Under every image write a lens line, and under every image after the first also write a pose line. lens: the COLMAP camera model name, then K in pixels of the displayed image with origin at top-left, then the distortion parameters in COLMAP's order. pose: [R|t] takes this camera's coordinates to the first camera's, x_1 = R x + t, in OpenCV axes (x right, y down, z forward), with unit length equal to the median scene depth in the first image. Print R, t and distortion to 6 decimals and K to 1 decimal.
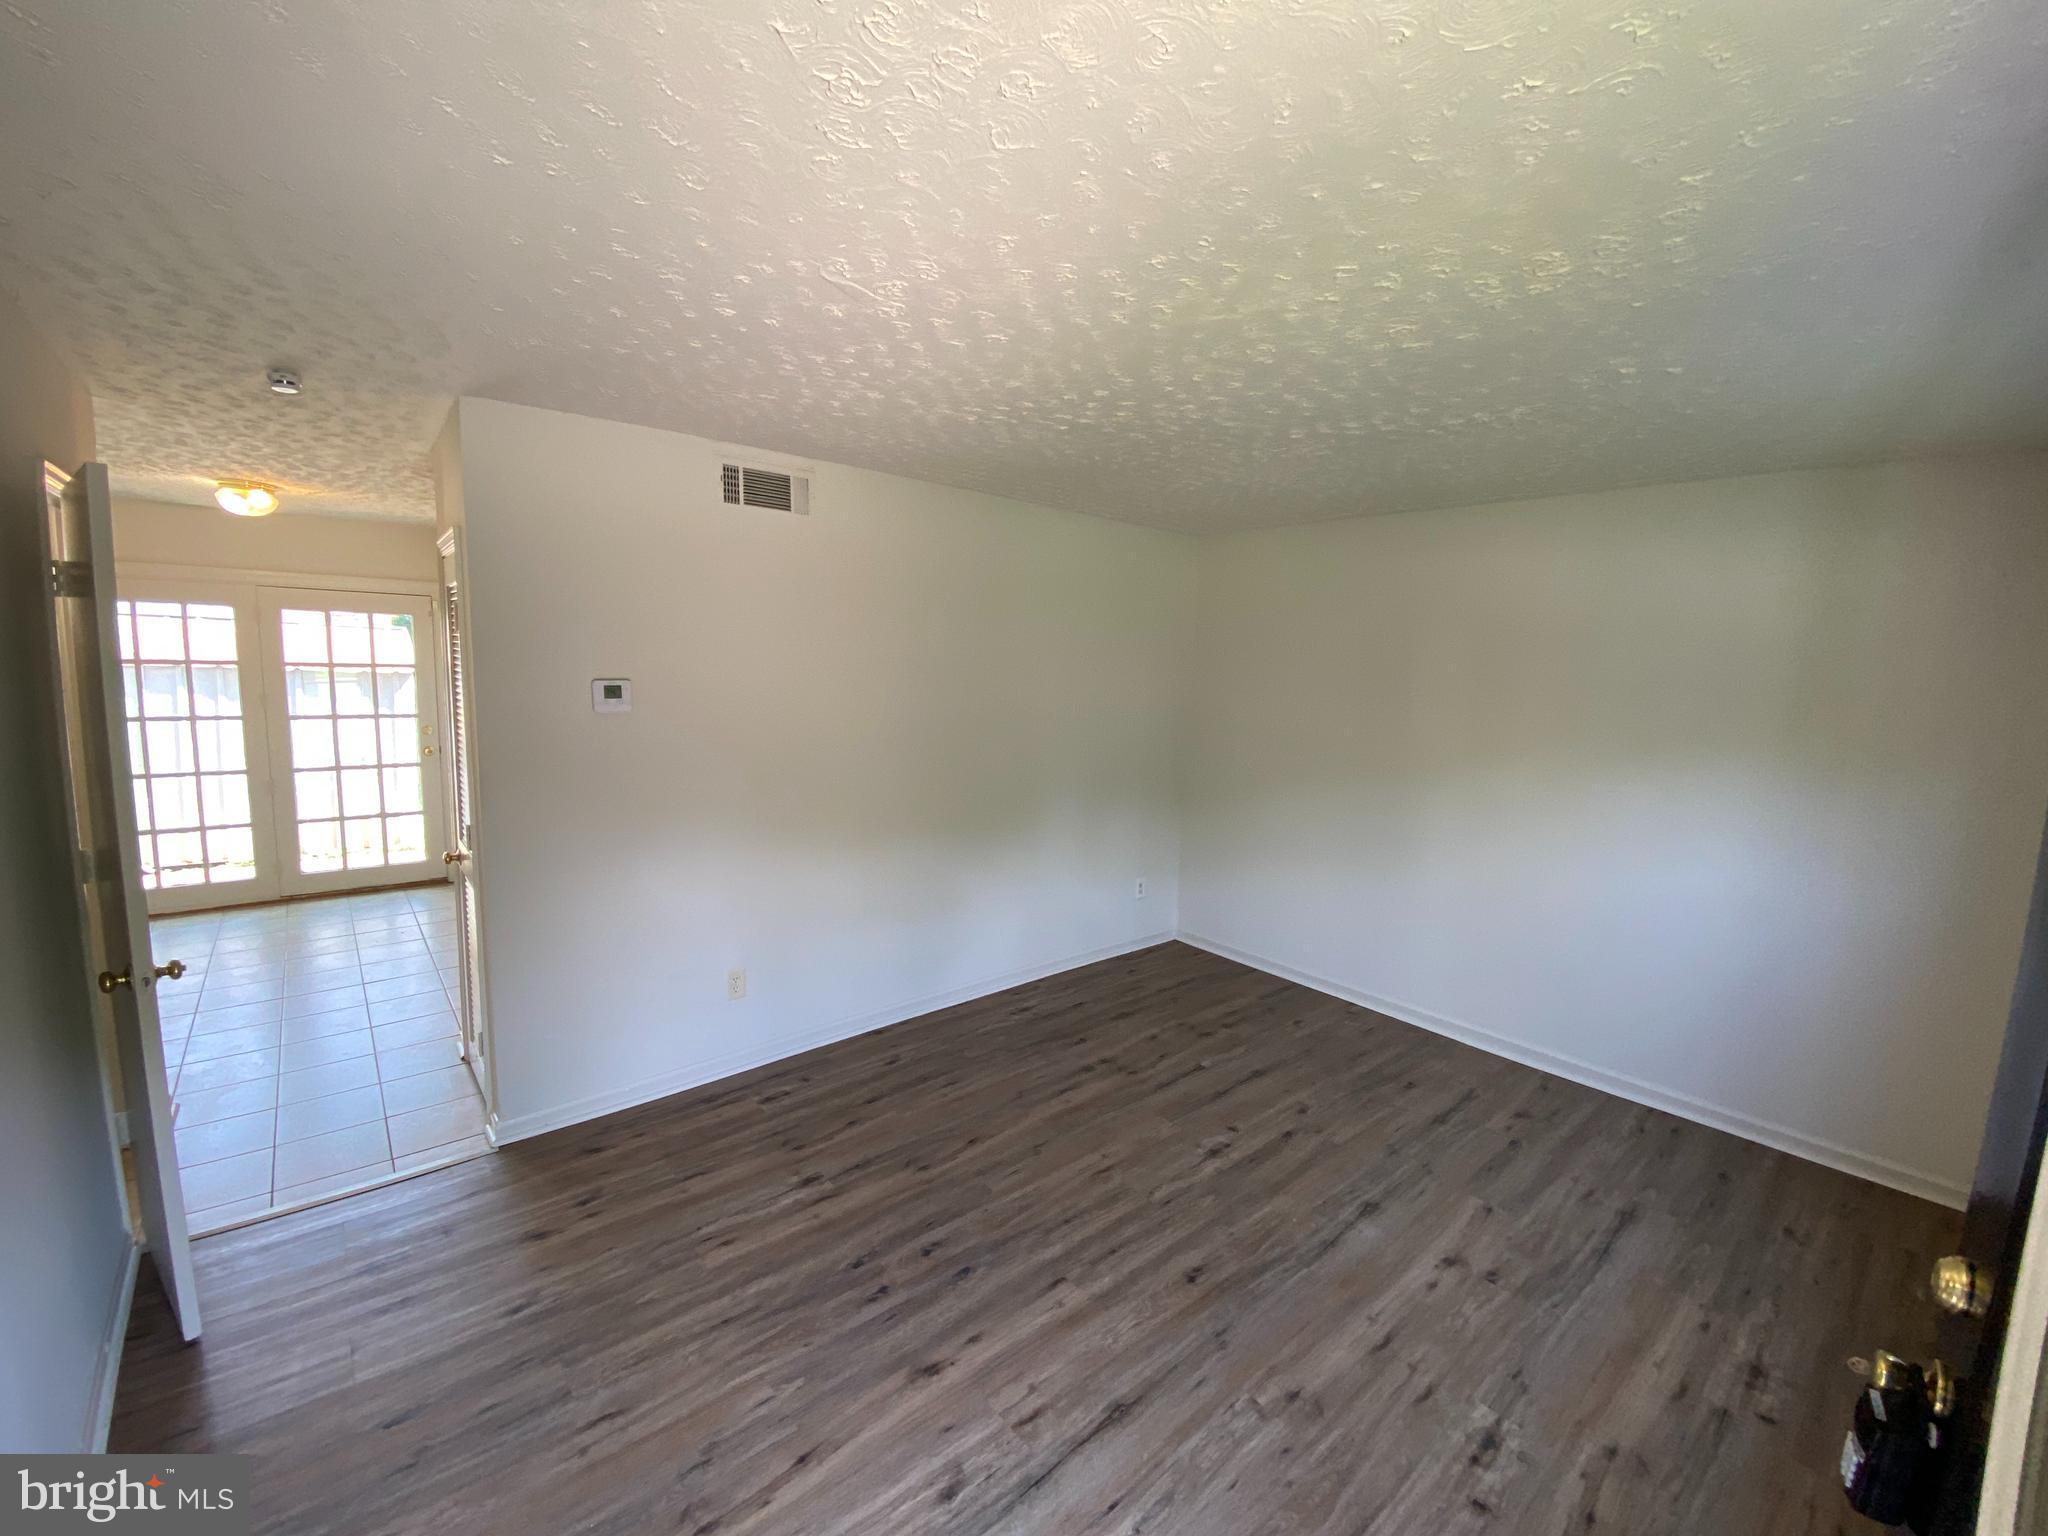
lens RADIAL K [[839.4, 0, 1026.9], [0, 839.4, 768.3], [0, 0, 1]] dist [0.023373, -0.021909]
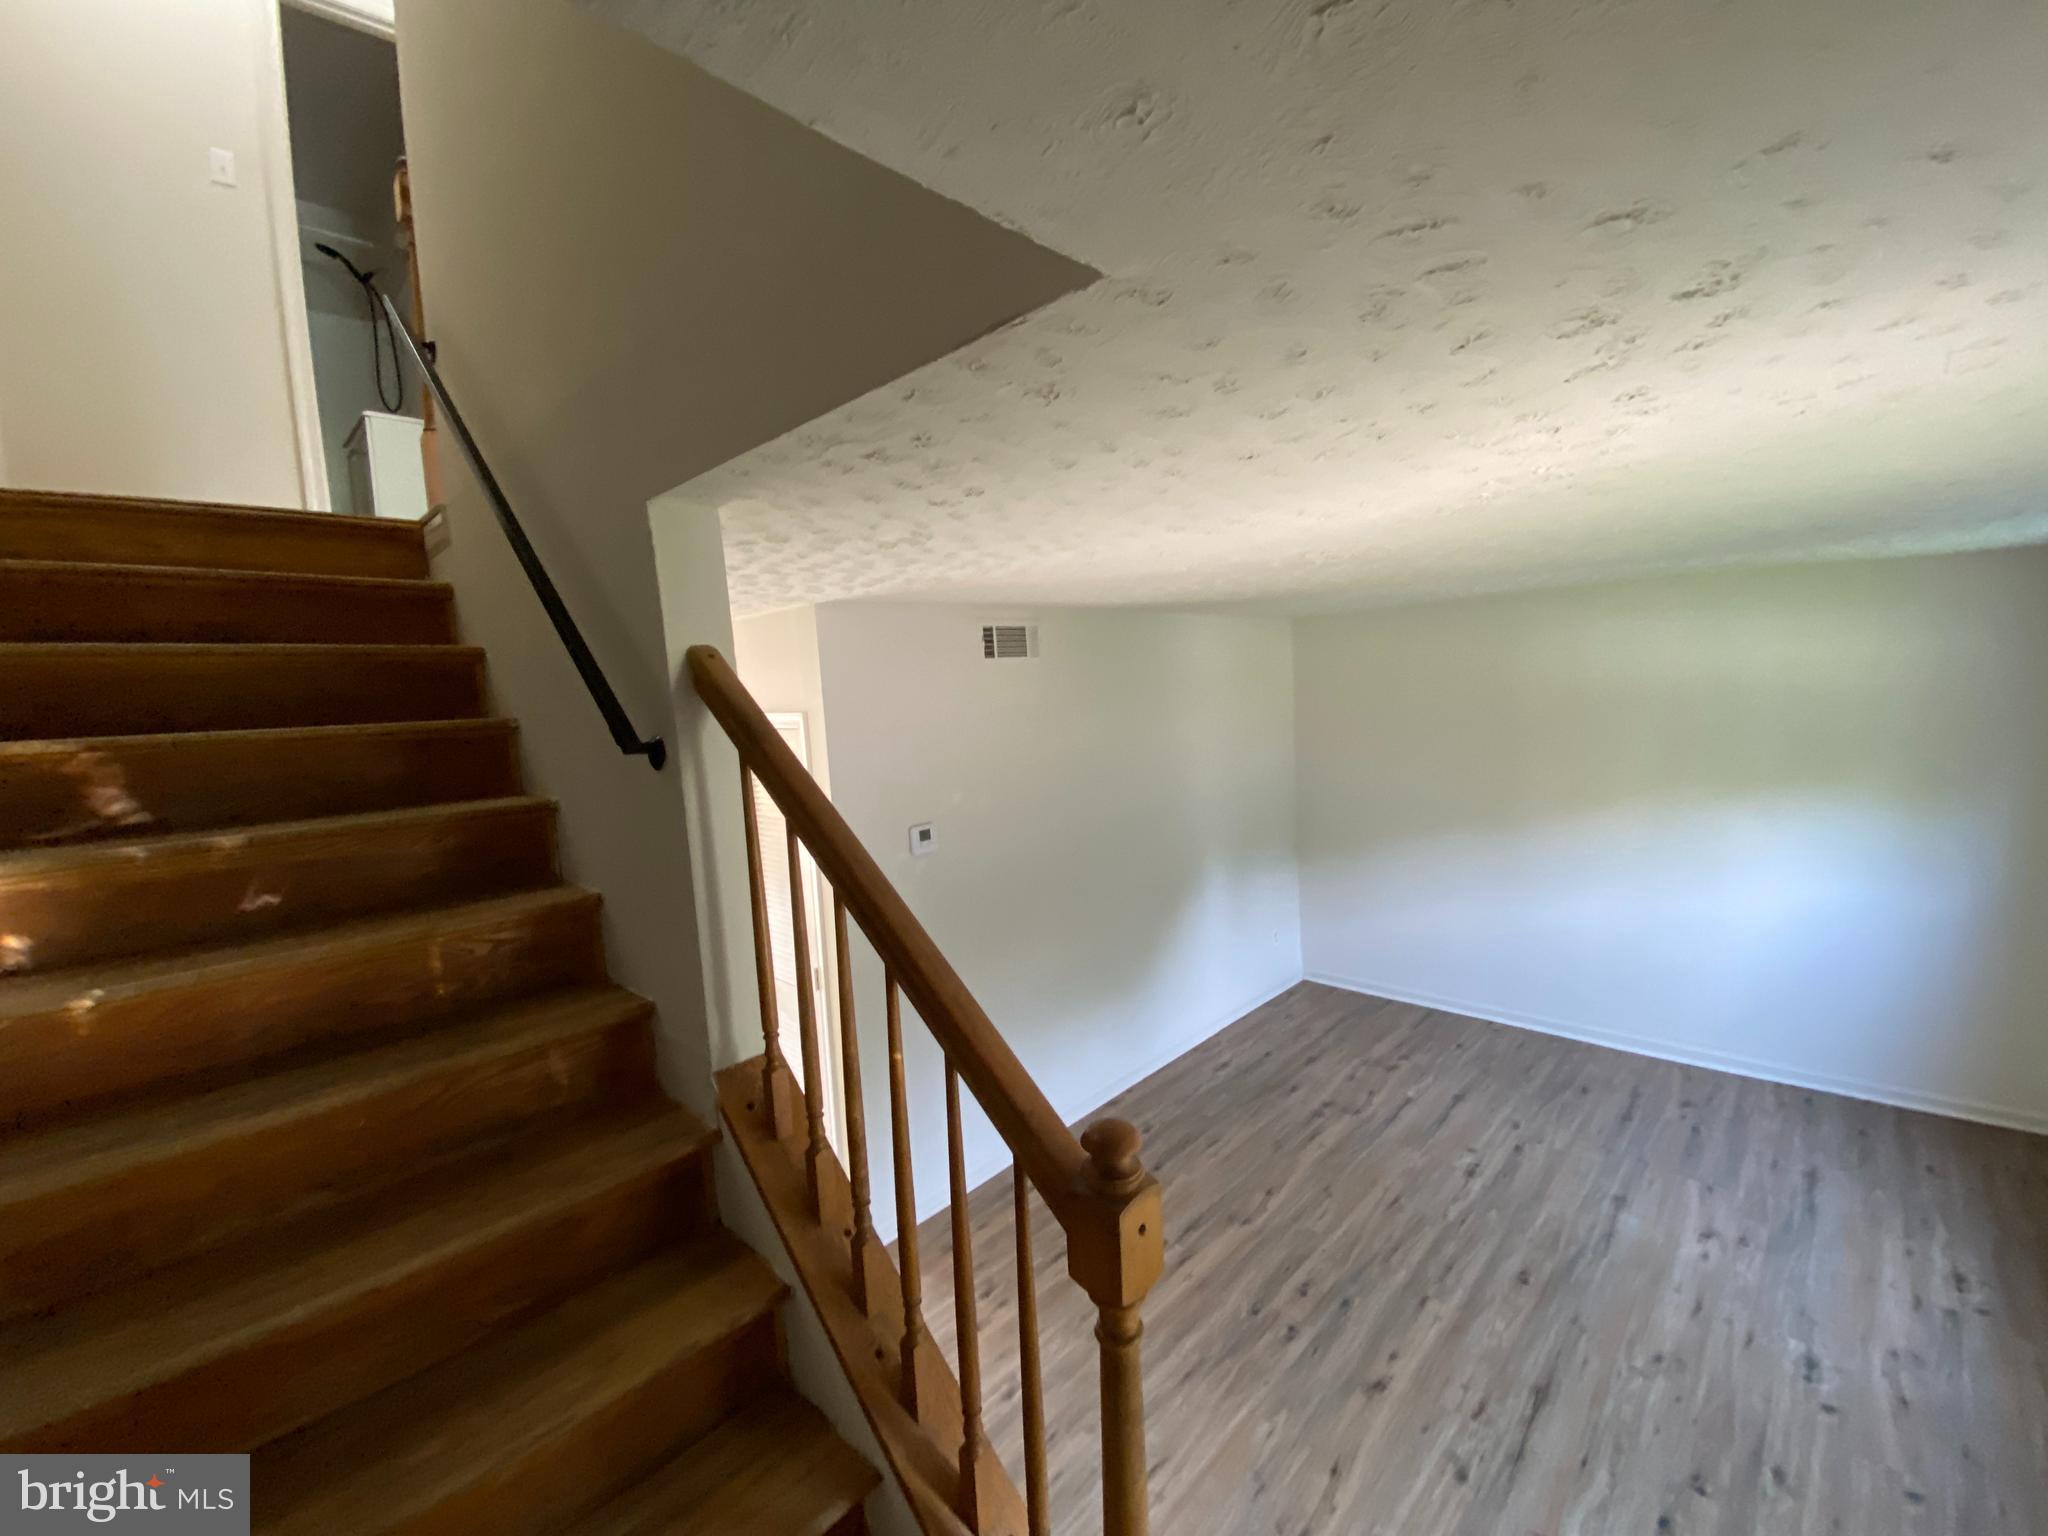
lens RADIAL K [[839.4, 0, 1026.9], [0, 839.4, 768.3], [0, 0, 1]] dist [0.023373, -0.021909]
pose [[0.991788, -0.098153, 0.081988, -0.475954], [0.100840, 0.994471, -0.029295, -0.146936], [-0.078659, 0.037322, 0.996203, -0.161132]]
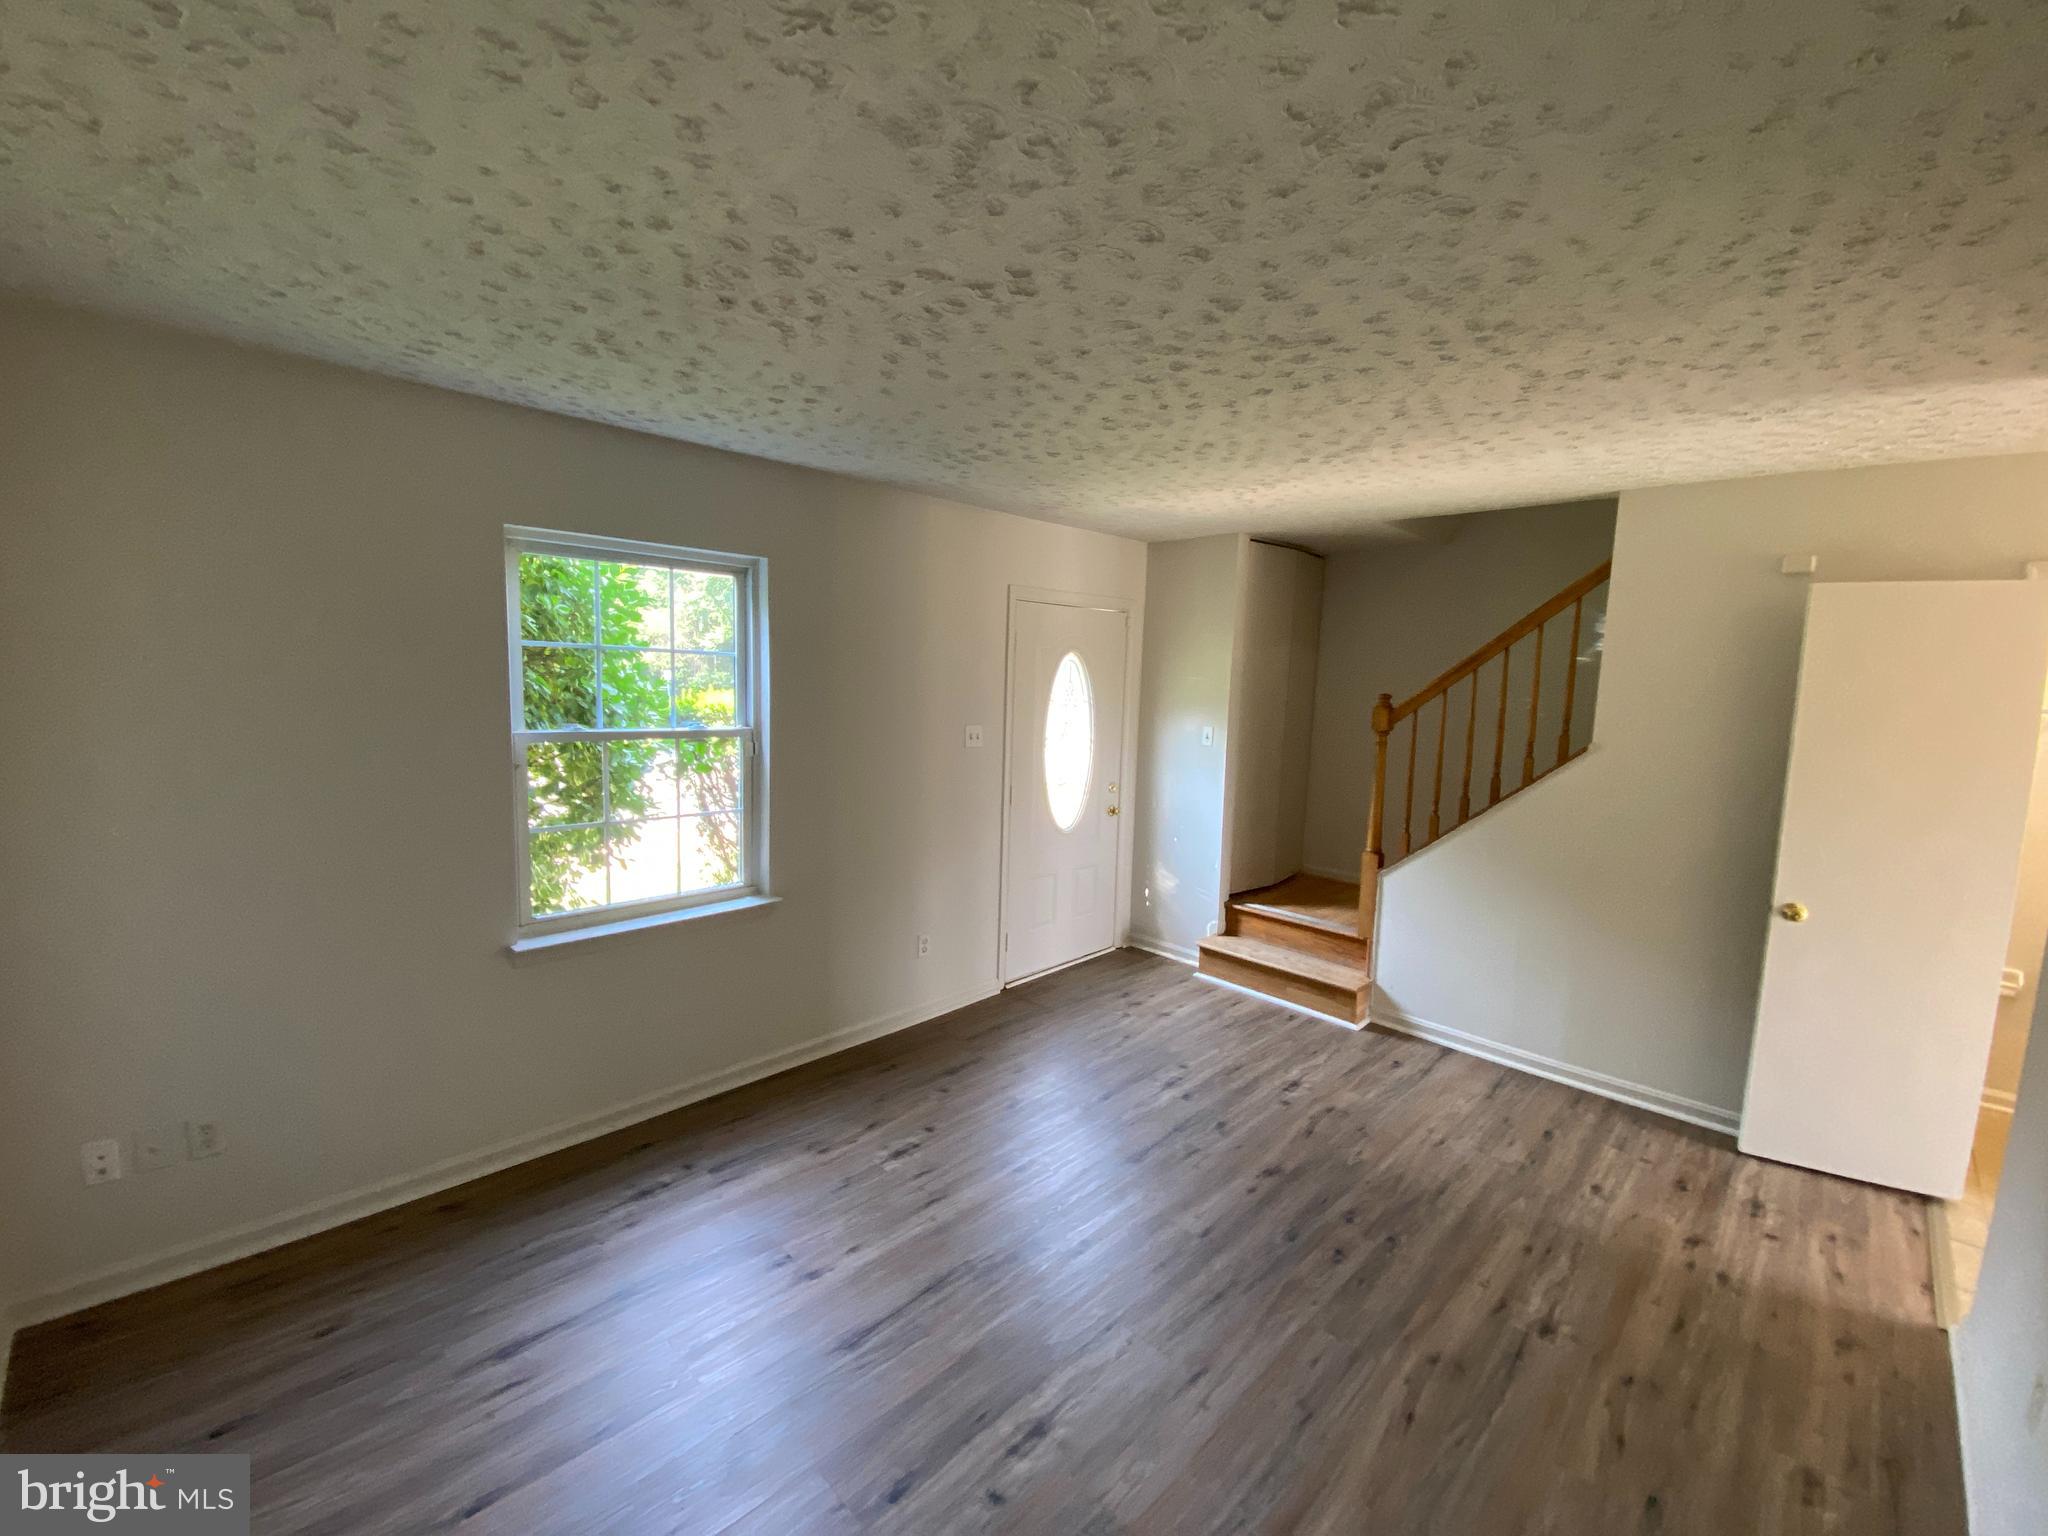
lens RADIAL K [[837.7, 0, 1024.0], [0, 837.7, 768.0], [0, 0, 1]] dist [0.024398, -0.021549]
pose [[-0.994770, -0.052288, -0.087742, 0.345151], [-0.072092, 0.967967, 0.240506, -0.193947], [0.072356, 0.245574, -0.966674, 1.637562]]
